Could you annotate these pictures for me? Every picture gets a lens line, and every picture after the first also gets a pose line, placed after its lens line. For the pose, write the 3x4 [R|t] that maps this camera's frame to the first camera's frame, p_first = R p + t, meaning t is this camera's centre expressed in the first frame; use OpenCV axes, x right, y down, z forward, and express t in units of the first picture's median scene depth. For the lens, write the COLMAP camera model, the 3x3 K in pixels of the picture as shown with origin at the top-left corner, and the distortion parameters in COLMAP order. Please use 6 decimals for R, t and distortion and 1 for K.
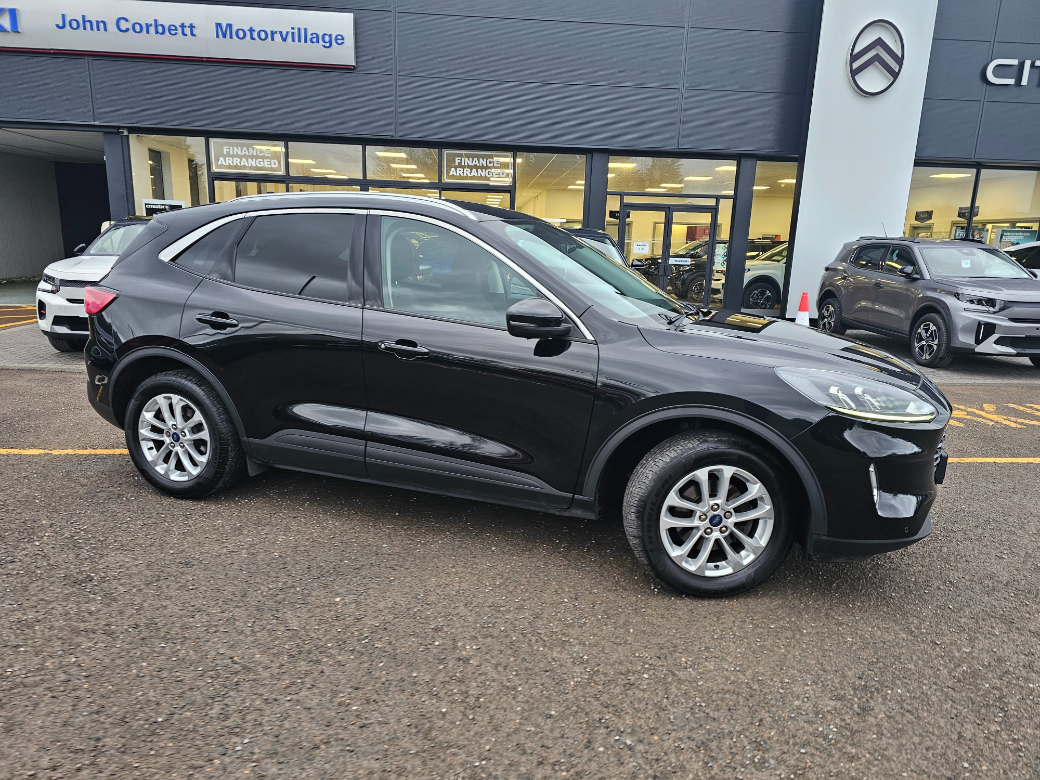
lens RADIAL K [[693.8, 0, 529.6], [0, 693.8, 391.5], [0, 0, 1]] dist [0.056431, -0.038636]
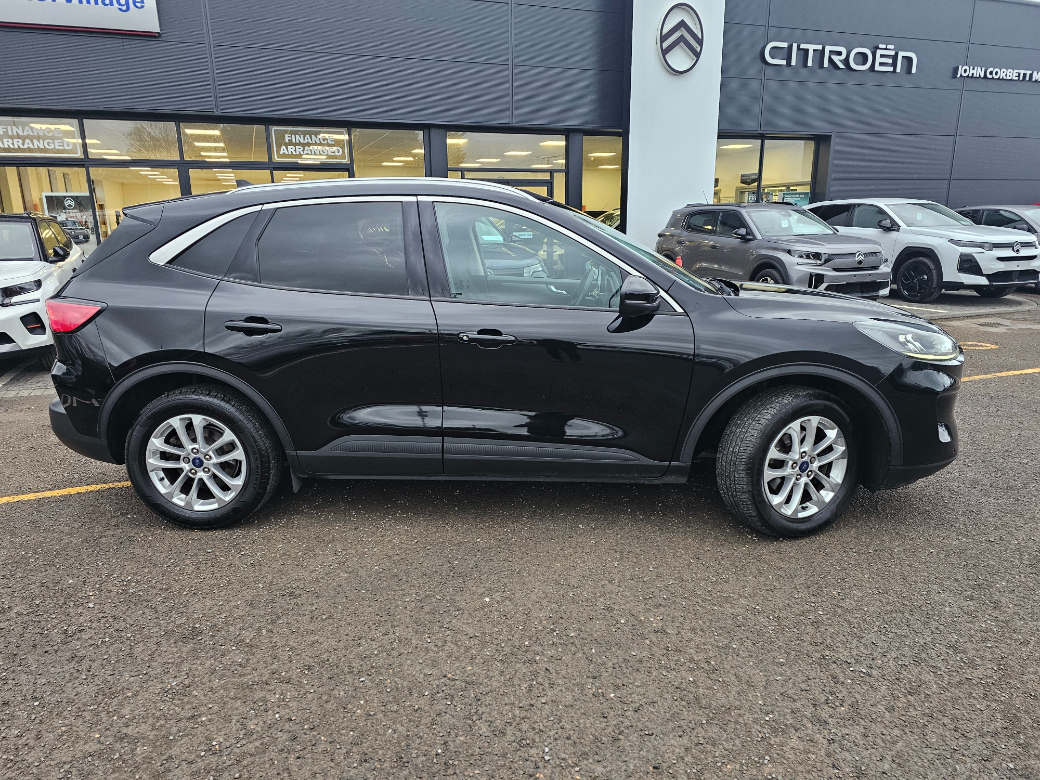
lens RADIAL K [[692.3, 0, 511.0], [0, 692.3, 385.1], [0, 0, 1]] dist [0.056249, -0.038328]
pose [[0.959228, -0.108876, 0.260820, -0.347381], [0.102265, 0.993999, 0.038829, -0.025674], [-0.263482, -0.010573, 0.964606, 0.044976]]
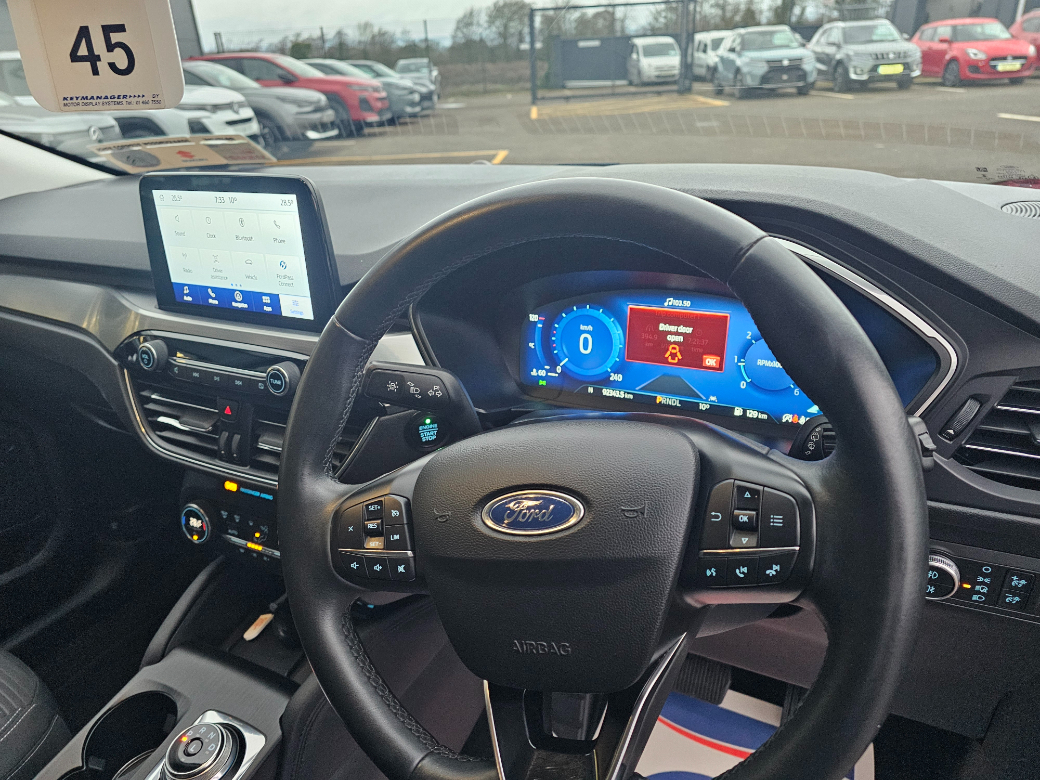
lens RADIAL K [[706.7, 0, 520.0], [0, 706.7, 390.0], [0, 0, 1]] dist [0.052790, -0.044715]
pose [[0.134105, -0.452523, 0.881611, -0.082402], [0.263631, 0.873880, 0.408452, -0.159300], [-0.955256, 0.177644, 0.236491, 0.915302]]
